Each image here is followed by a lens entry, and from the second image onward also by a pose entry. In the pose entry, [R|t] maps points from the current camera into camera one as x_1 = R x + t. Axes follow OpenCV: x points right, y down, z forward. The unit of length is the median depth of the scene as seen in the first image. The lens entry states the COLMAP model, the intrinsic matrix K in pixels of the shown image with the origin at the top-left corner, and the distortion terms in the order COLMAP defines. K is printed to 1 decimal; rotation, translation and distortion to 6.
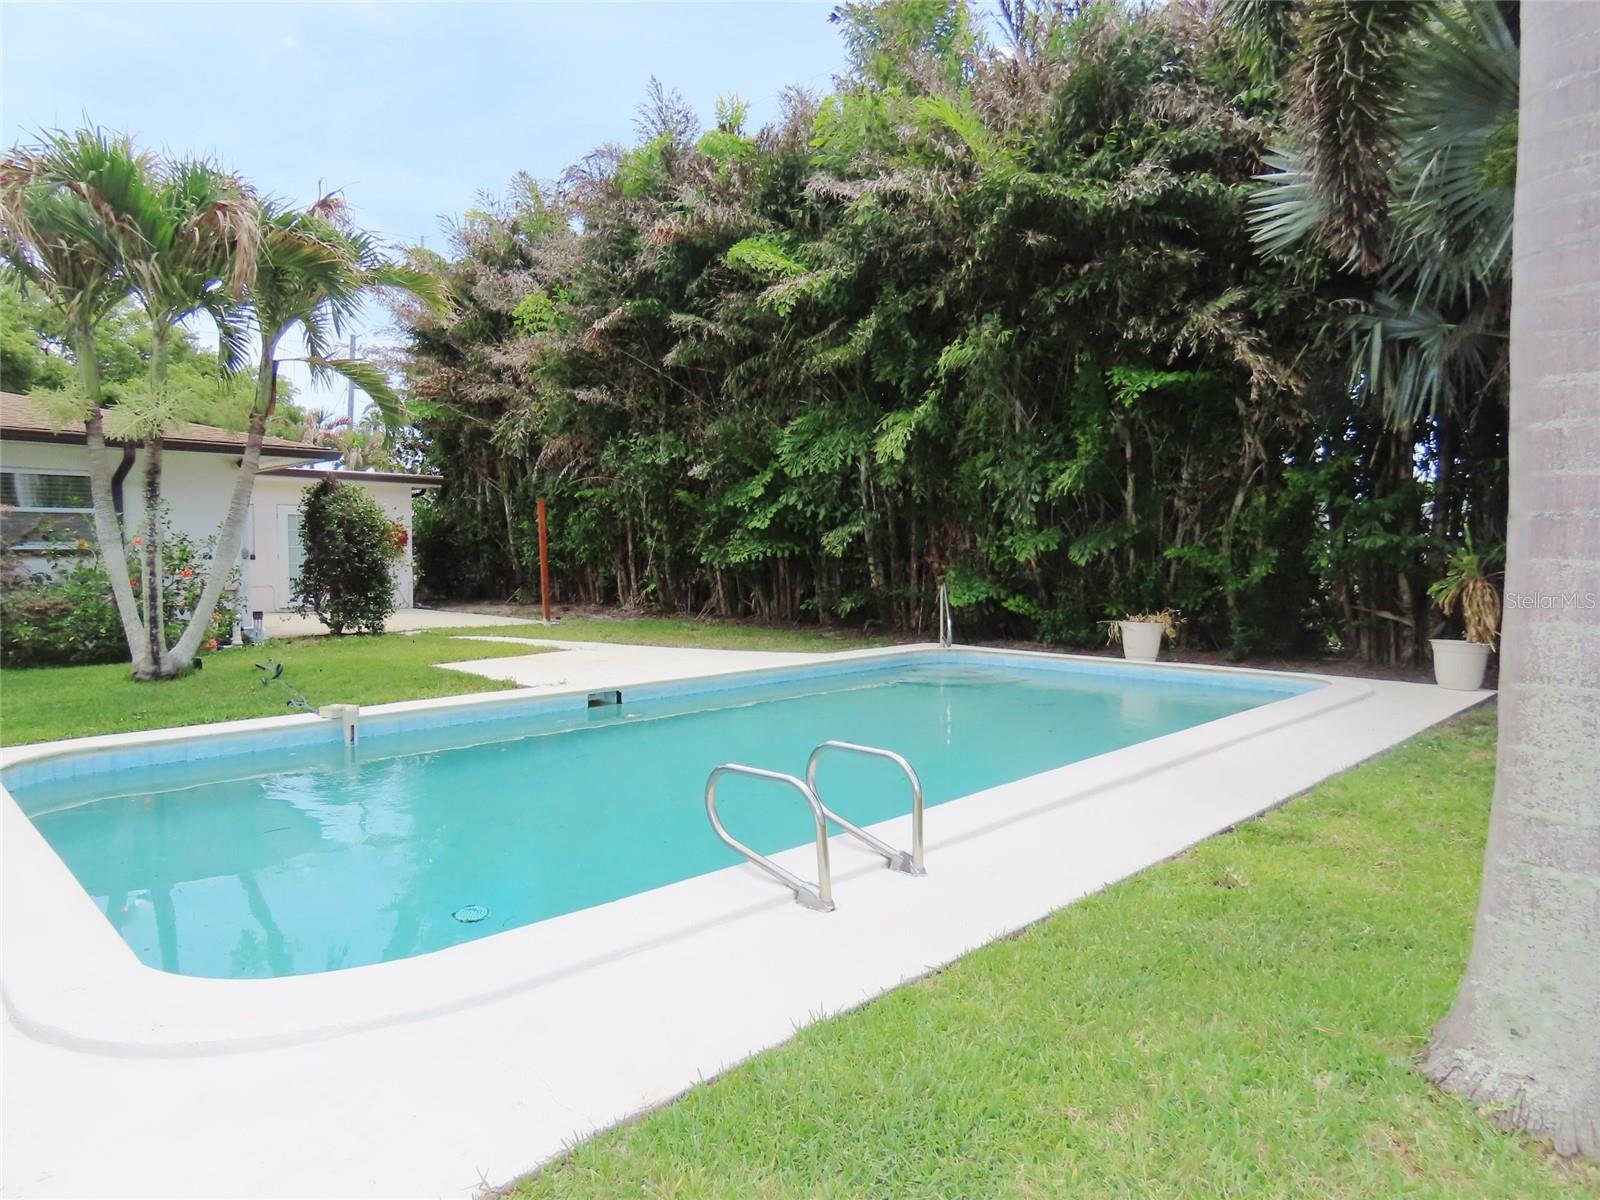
lens RADIAL K [[1007.3, 0, 800.0], [0, 1007.3, 600.0], [0, 0, 1]] dist [-0.011671, 0.000762]
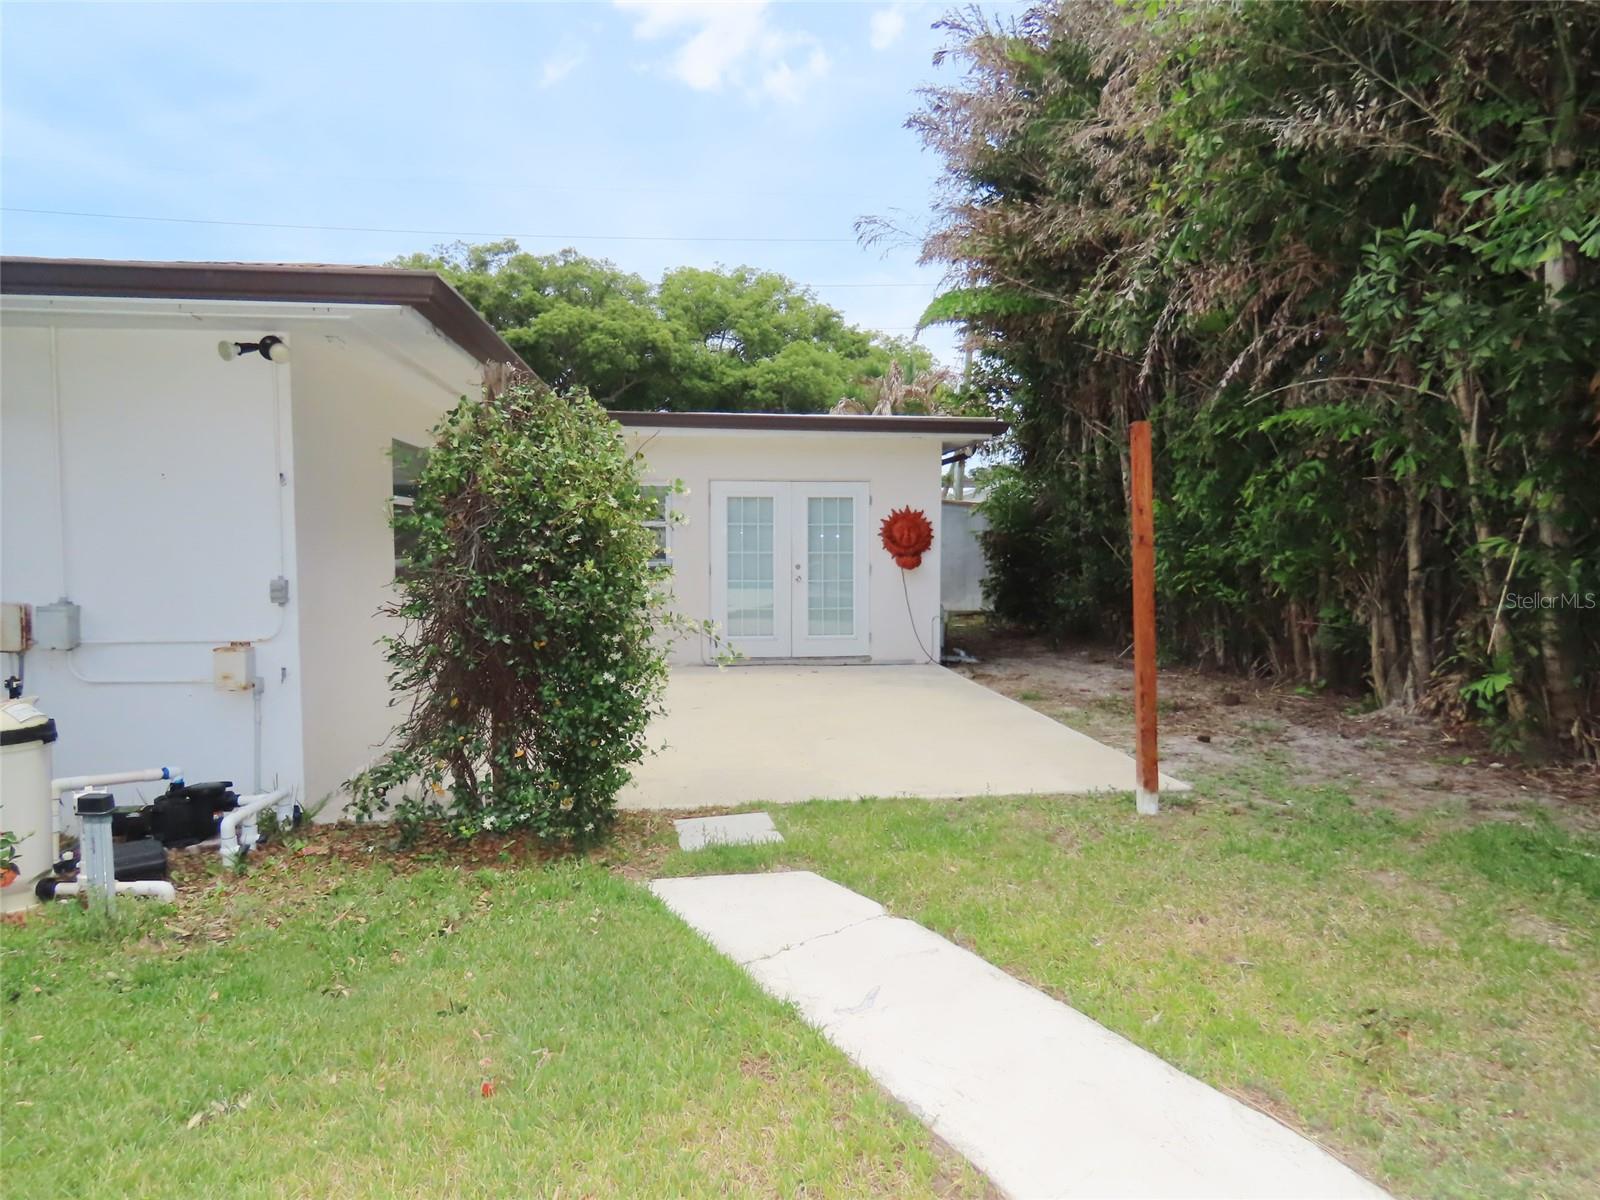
lens RADIAL K [[1007.3, 0, 800.0], [0, 1007.3, 600.0], [0, 0, 1]] dist [-0.011671, 0.000762]
pose [[0.788423, 0.033795, -0.614204, -0.115982], [-0.026731, 0.999429, 0.020678, -0.037765], [0.614552, 0.000115, 0.788876, 0.548819]]
